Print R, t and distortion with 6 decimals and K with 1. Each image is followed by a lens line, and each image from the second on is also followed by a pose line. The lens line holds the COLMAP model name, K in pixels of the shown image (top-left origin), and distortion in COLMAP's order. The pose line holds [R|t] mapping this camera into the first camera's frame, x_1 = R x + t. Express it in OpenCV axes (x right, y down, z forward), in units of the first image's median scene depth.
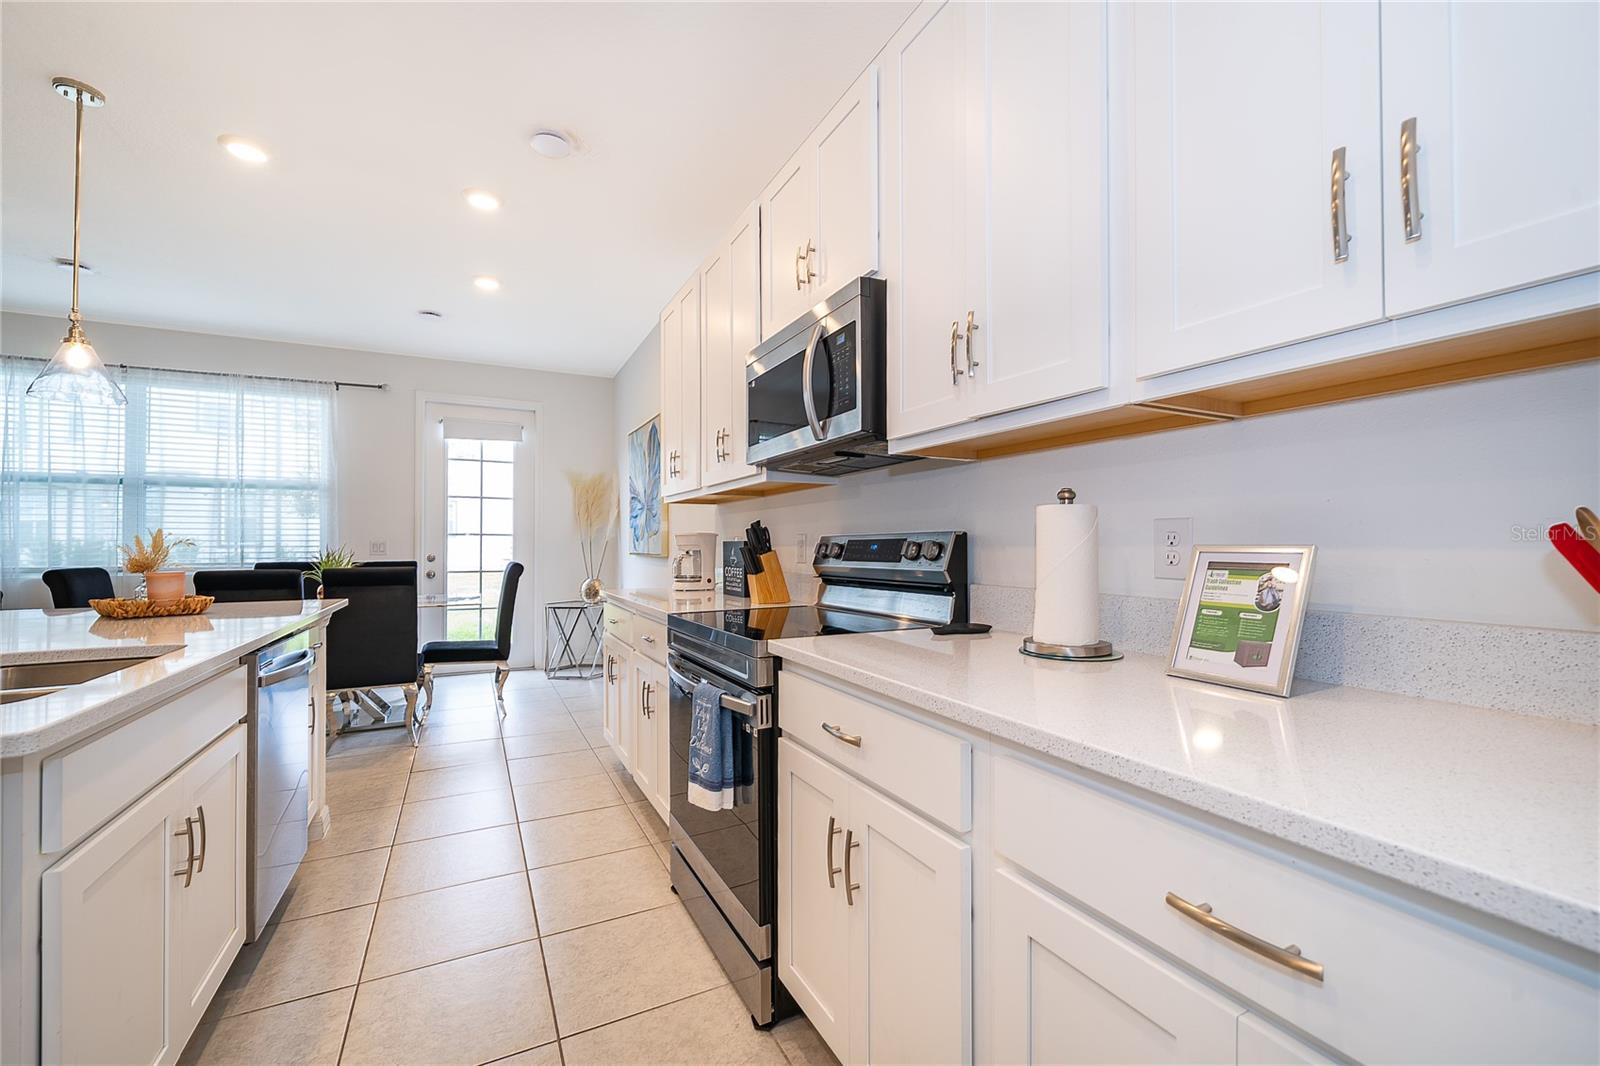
lens RADIAL K [[666.9, 0, 800.0], [0, 666.9, 533.0], [0, 0, 1]] dist [-0.001926, -0.000216]
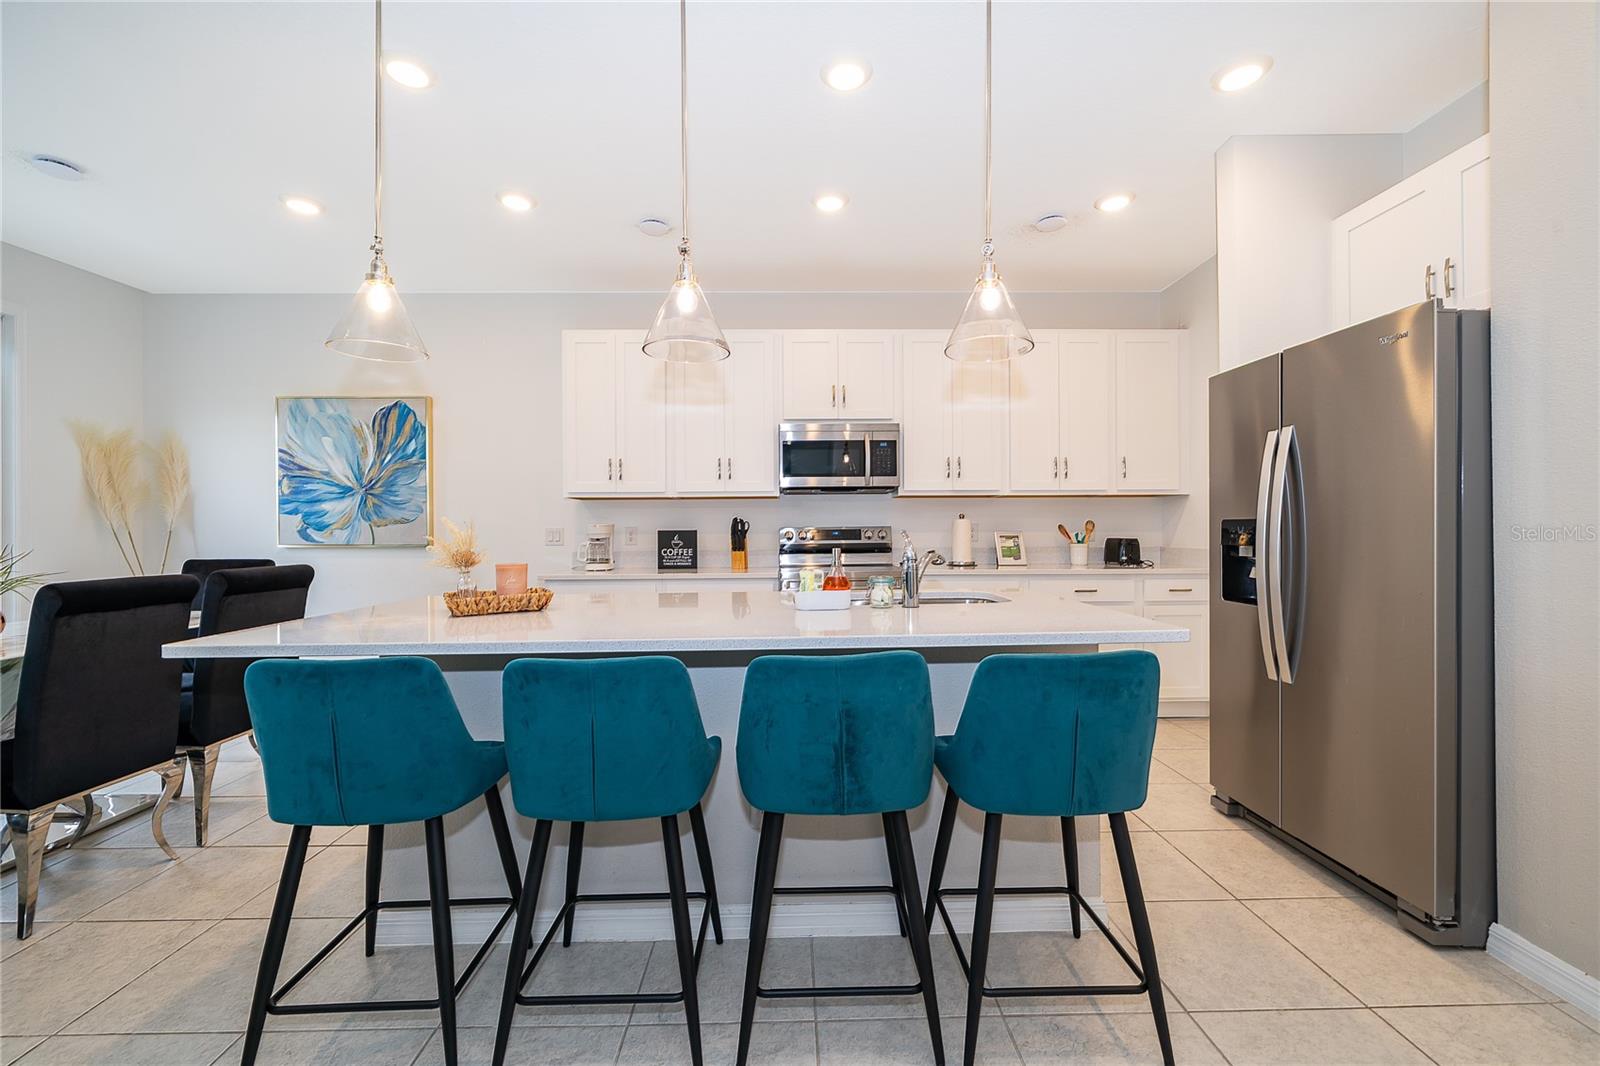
lens RADIAL K [[646.5, 0, 800.0], [0, 646.5, 533.0], [0, 0, 1]] dist [-0.001838, -0.000176]
pose [[0.434809, -0.002935, 0.900518, -1.575655], [-0.011897, 0.999889, 0.009004, 0.002806], [-0.900444, -0.014629, 0.434726, 0.196346]]
